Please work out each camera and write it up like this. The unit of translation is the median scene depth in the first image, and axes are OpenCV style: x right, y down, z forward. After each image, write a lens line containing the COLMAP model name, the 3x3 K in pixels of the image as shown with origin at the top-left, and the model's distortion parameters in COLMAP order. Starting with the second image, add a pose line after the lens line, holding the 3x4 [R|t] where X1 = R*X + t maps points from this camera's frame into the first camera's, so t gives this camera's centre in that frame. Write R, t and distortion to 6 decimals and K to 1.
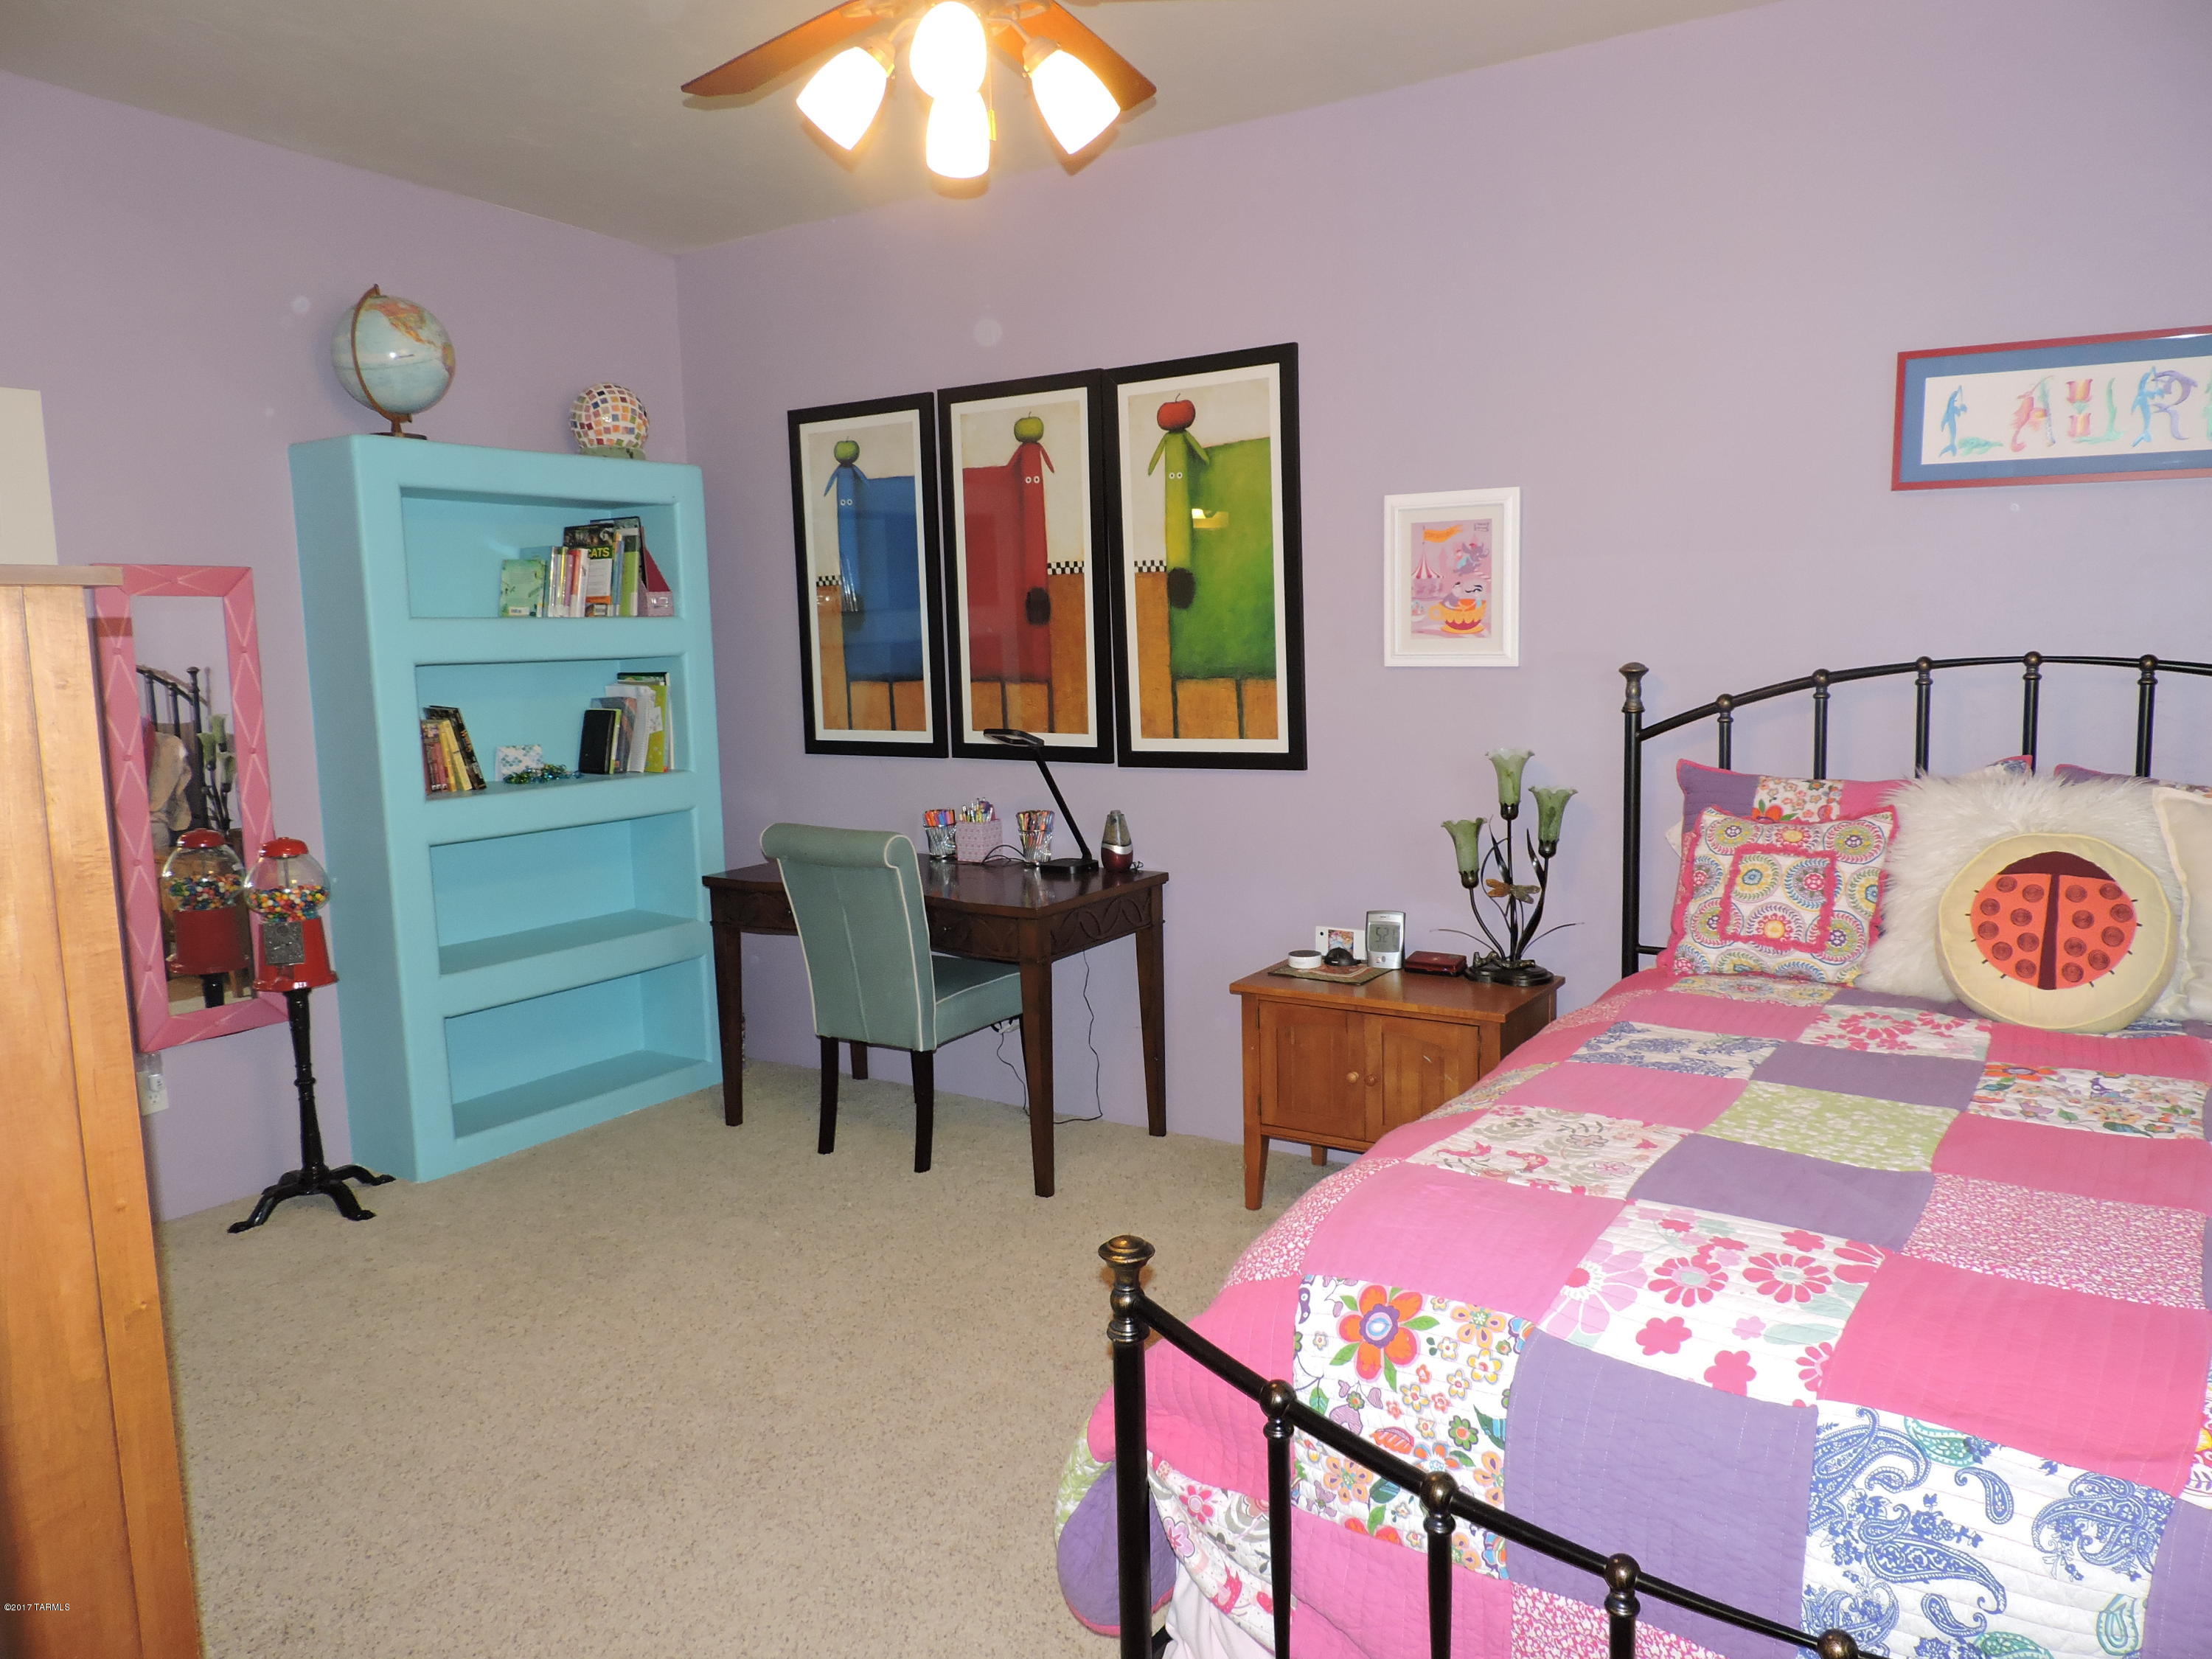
lens RADIAL K [[1572.4, 0, 1122.9], [0, 1572.4, 831.6], [0, 0, 1]] dist [-0.020724, 0.001546]
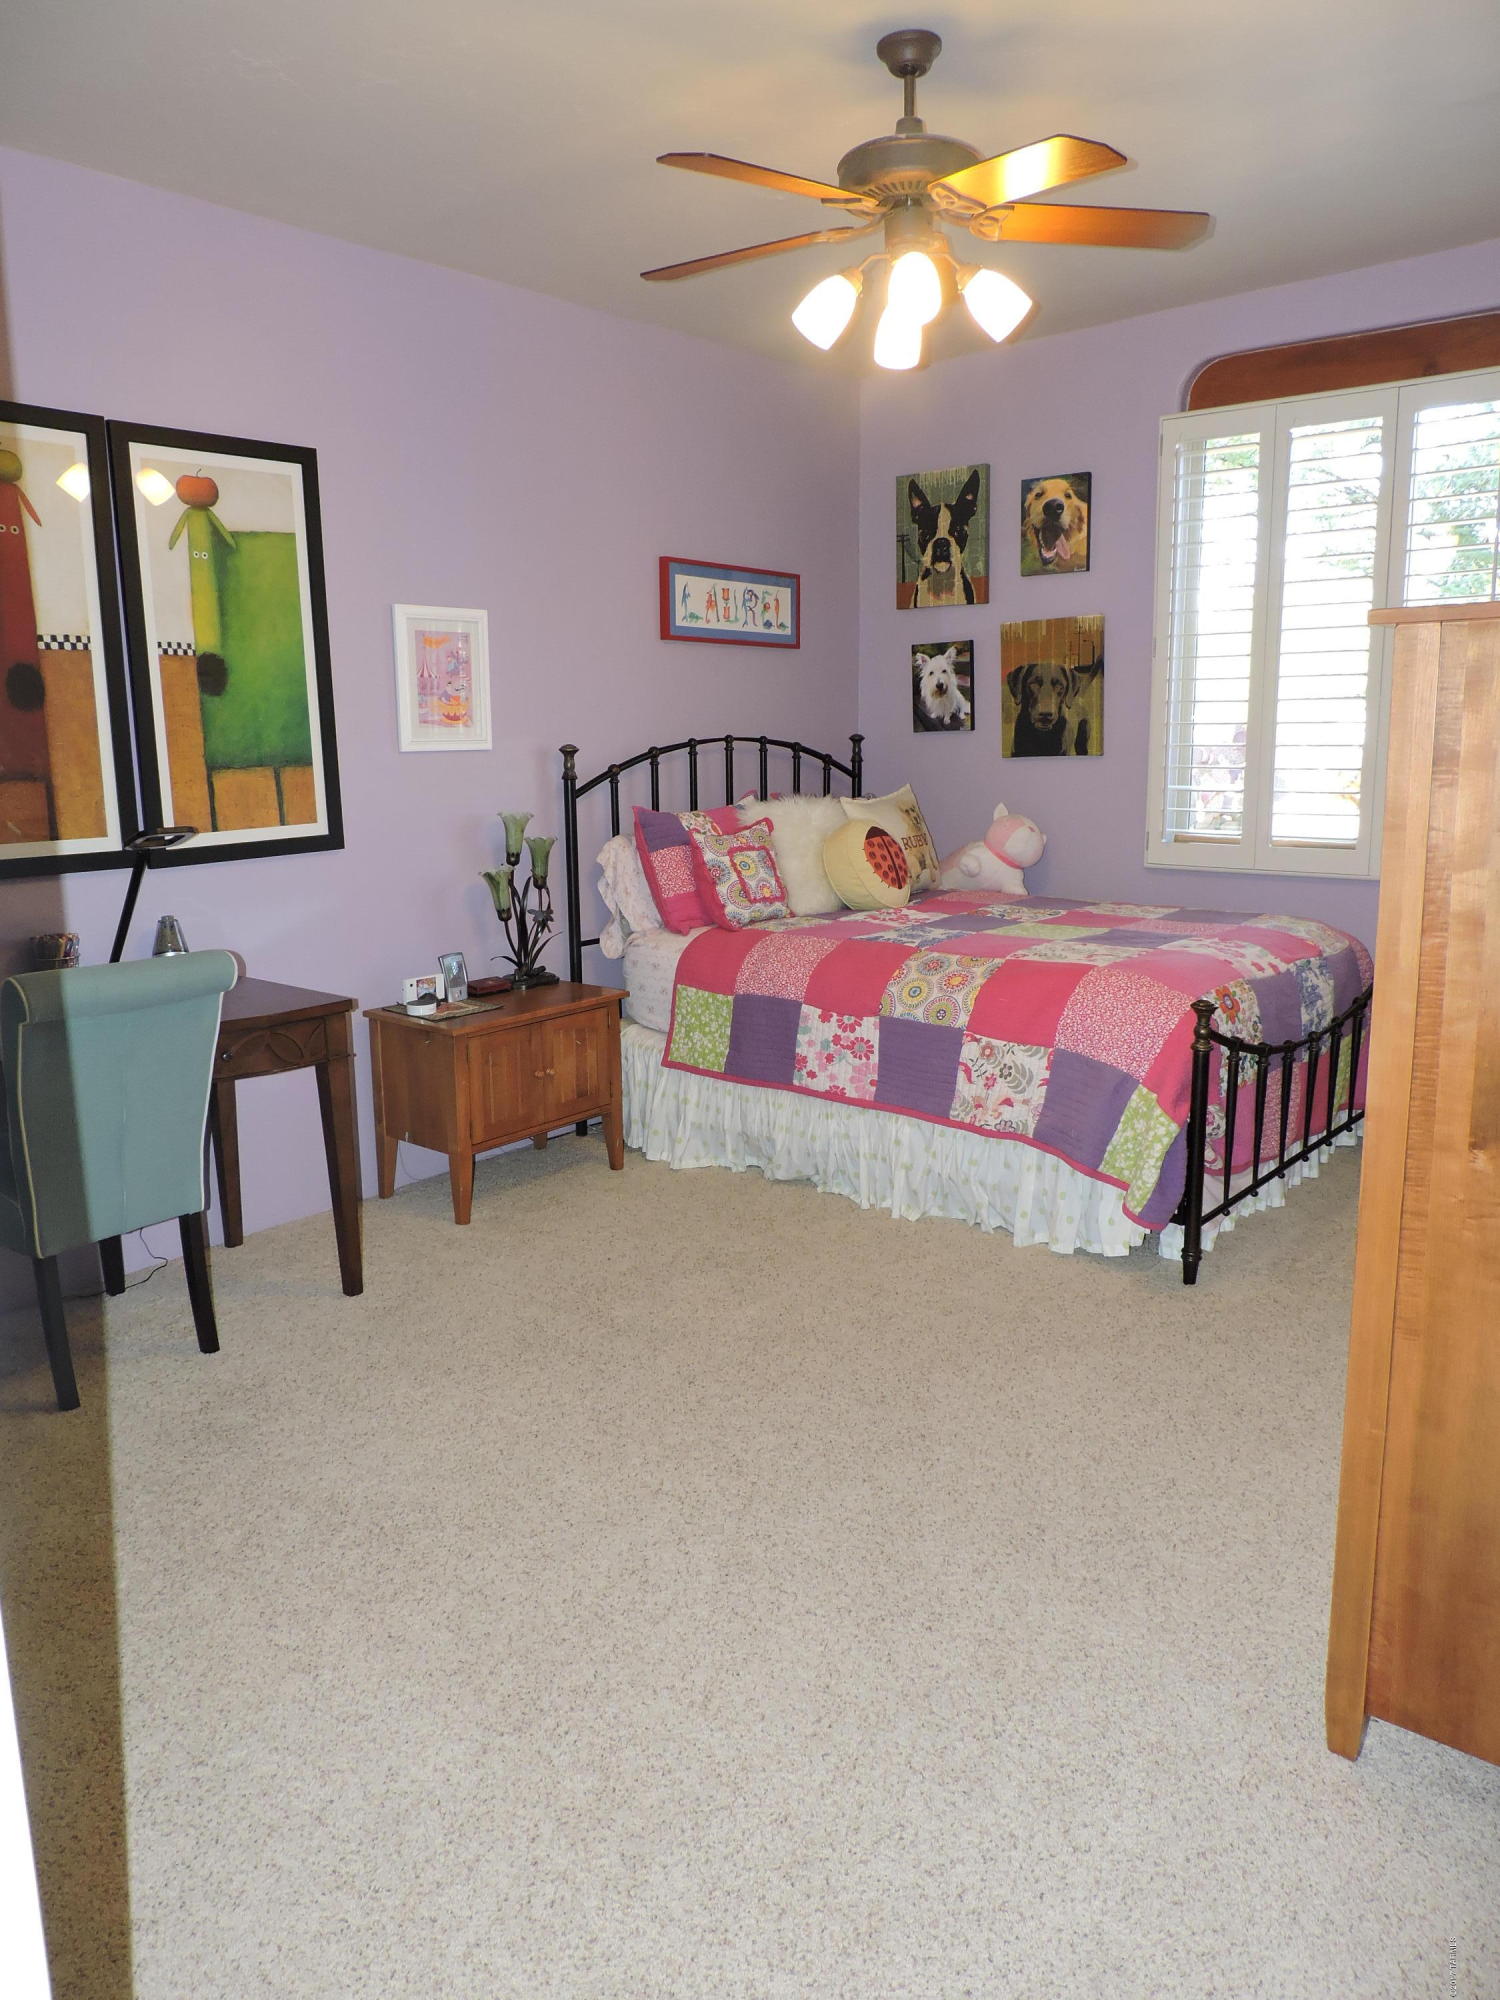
lens RADIAL K [[1452.4, 0, 750.0], [0, 1452.4, 1000.0], [0, 0, 1]] dist [0.001393, -0.002493]
pose [[0.096120, -0.168208, 0.981054, -0.869955], [0.138172, 0.978330, 0.154203, -0.052874], [-0.985733, 0.120732, 0.117279, 0.613990]]
